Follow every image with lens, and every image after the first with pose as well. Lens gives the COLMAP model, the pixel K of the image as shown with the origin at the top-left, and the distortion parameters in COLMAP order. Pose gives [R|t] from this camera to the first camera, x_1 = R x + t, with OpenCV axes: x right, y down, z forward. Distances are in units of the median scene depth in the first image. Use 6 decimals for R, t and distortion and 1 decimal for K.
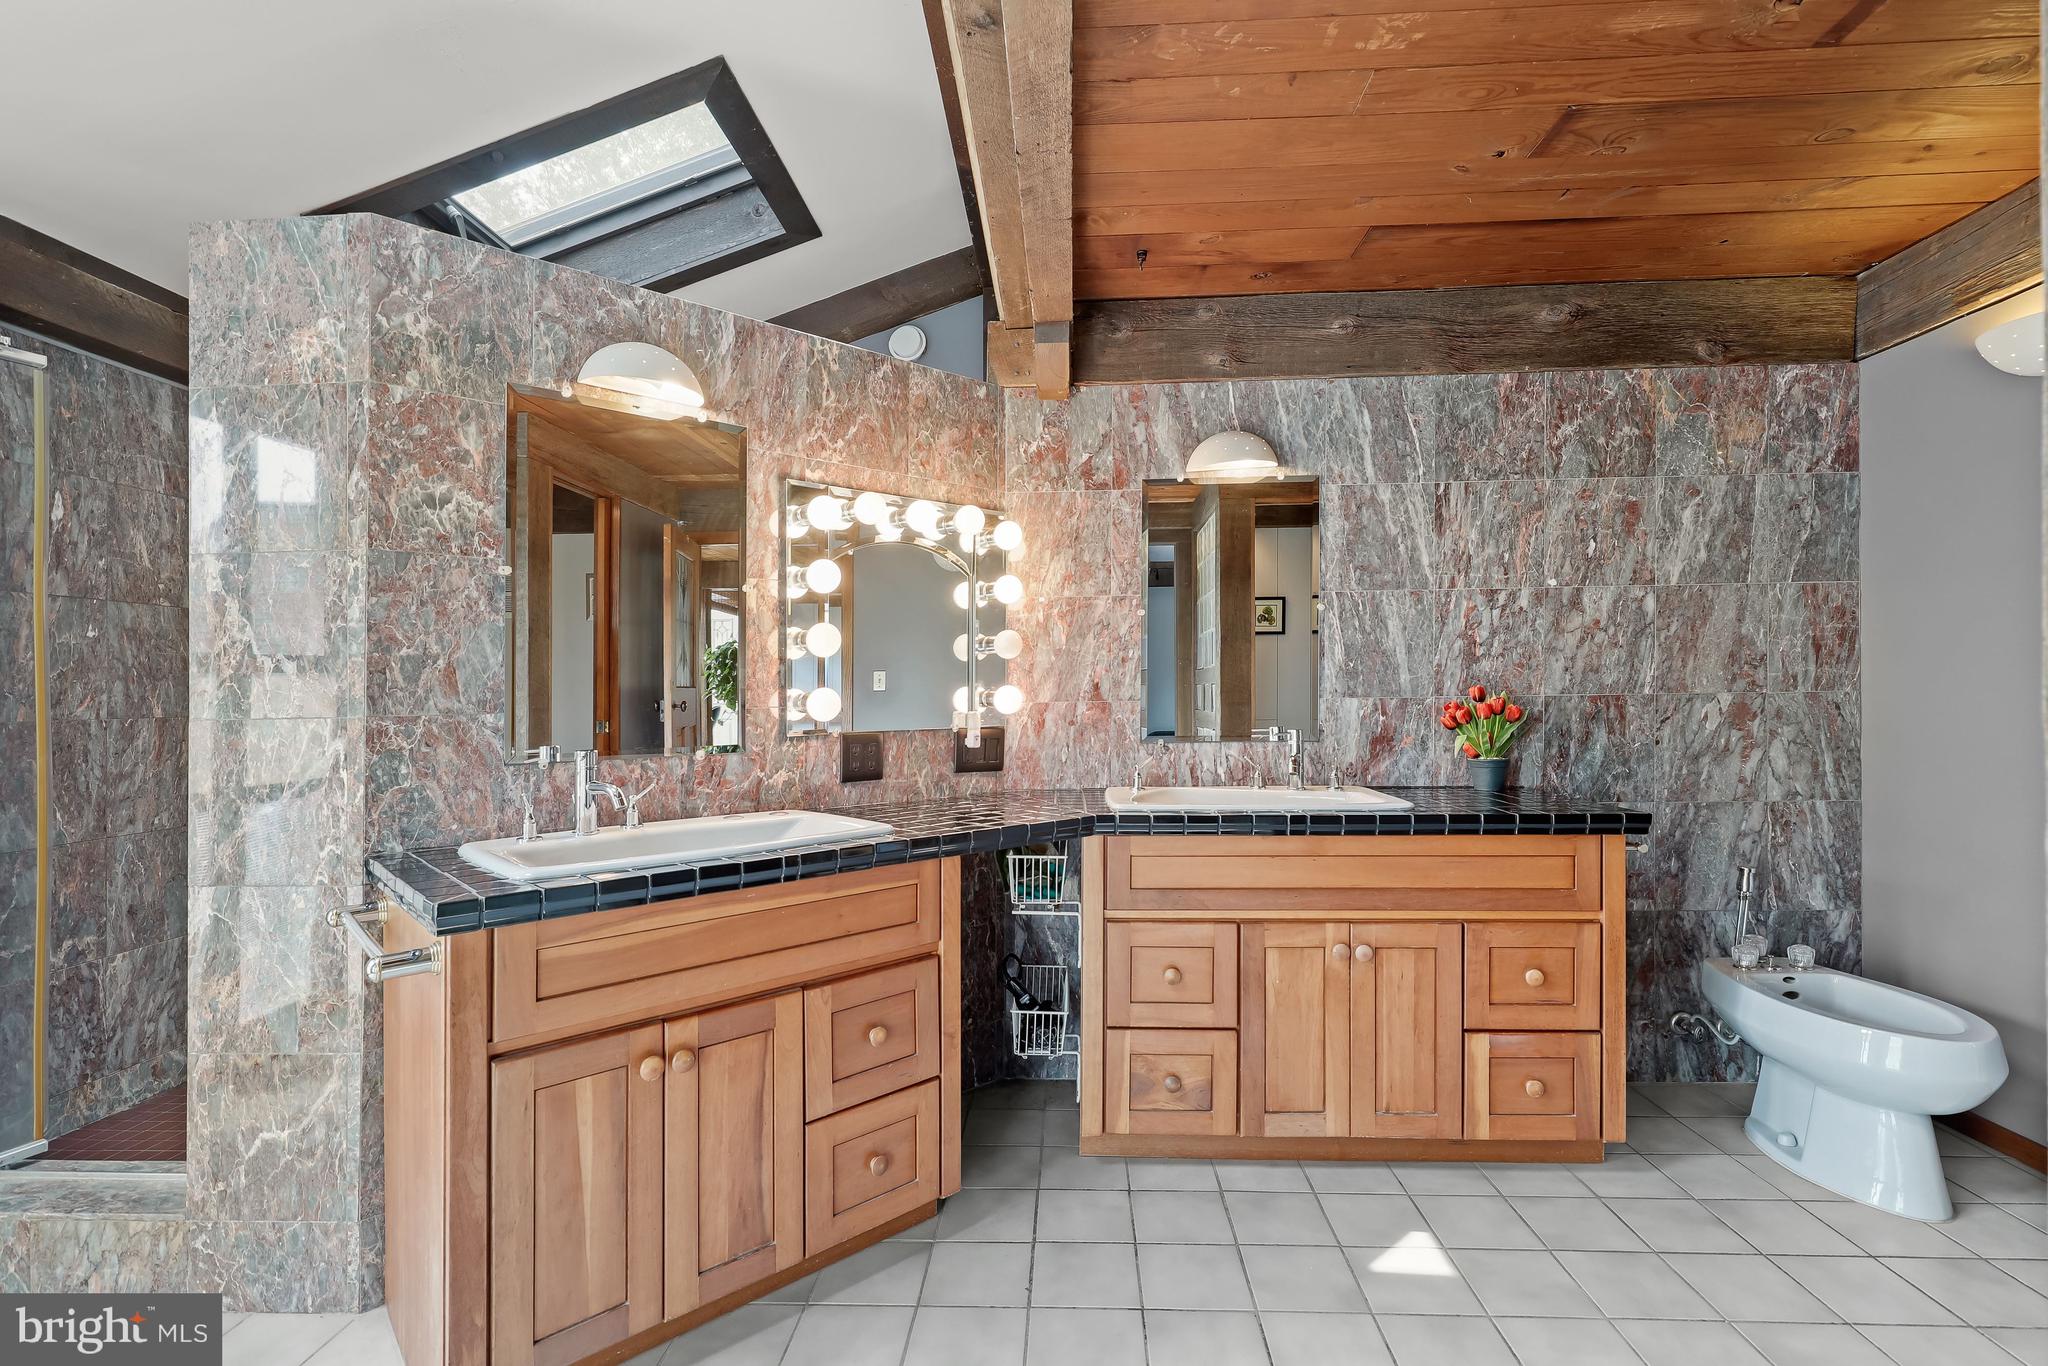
lens RADIAL K [[937.1, 0, 1022.5], [0, 937.1, 696.4], [0, 0, 1]] dist [0.001681, 0.000811]
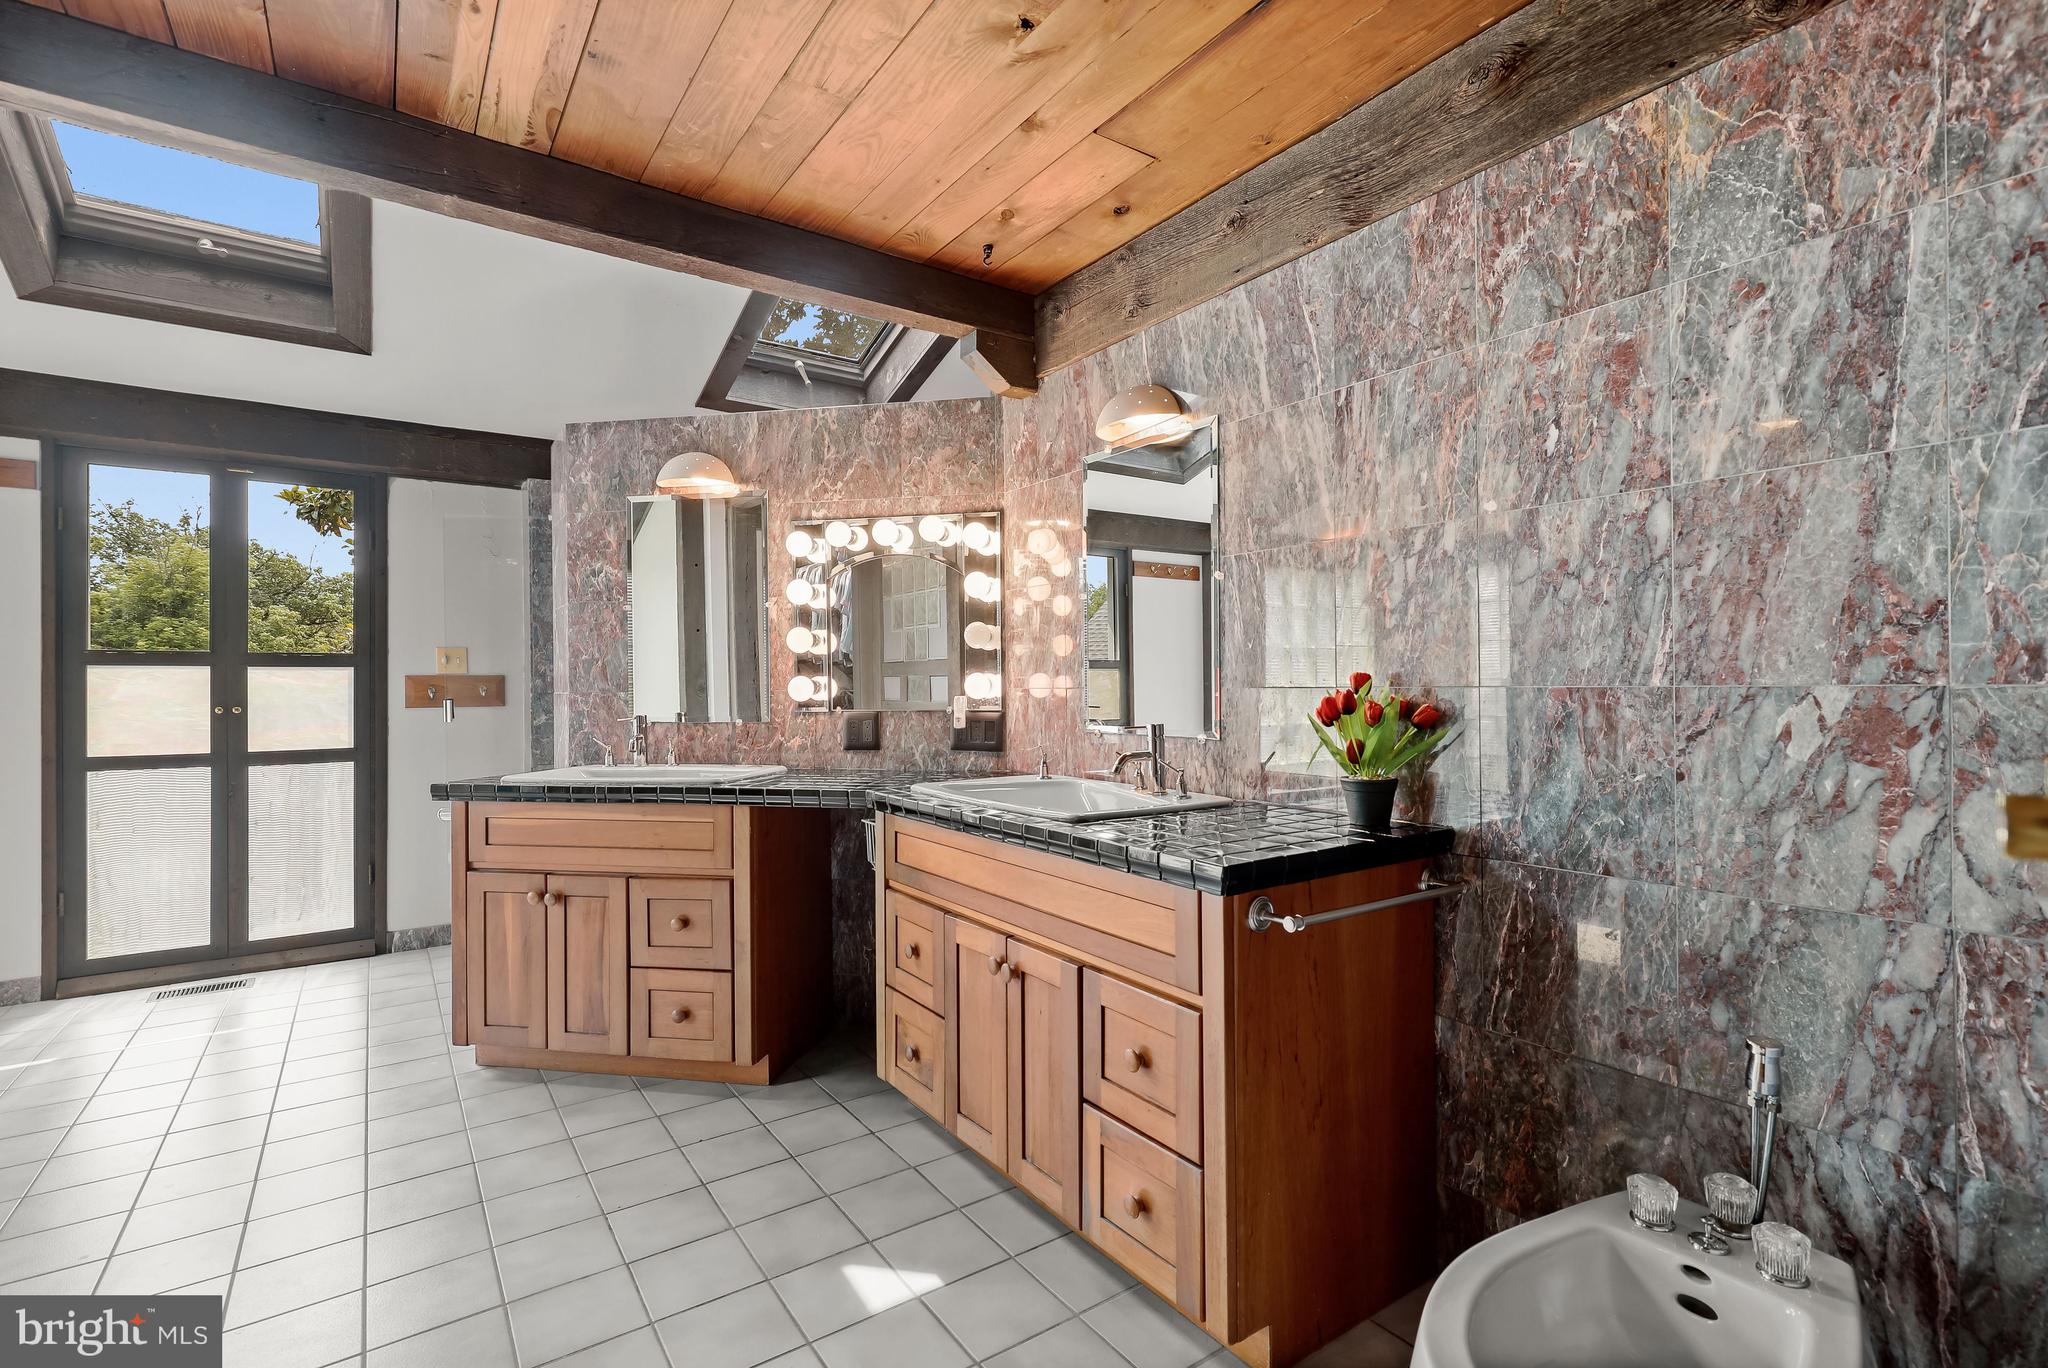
lens RADIAL K [[927.6, 0, 1026.5], [0, 927.6, 678.7], [0, 0, 1]] dist [0.000410, 0.000751]
pose [[0.616555, 0.003270, -0.787305, 0.866485], [-0.000610, 0.999993, 0.003676, -0.008888], [0.787312, -0.001786, 0.616553, 0.377058]]
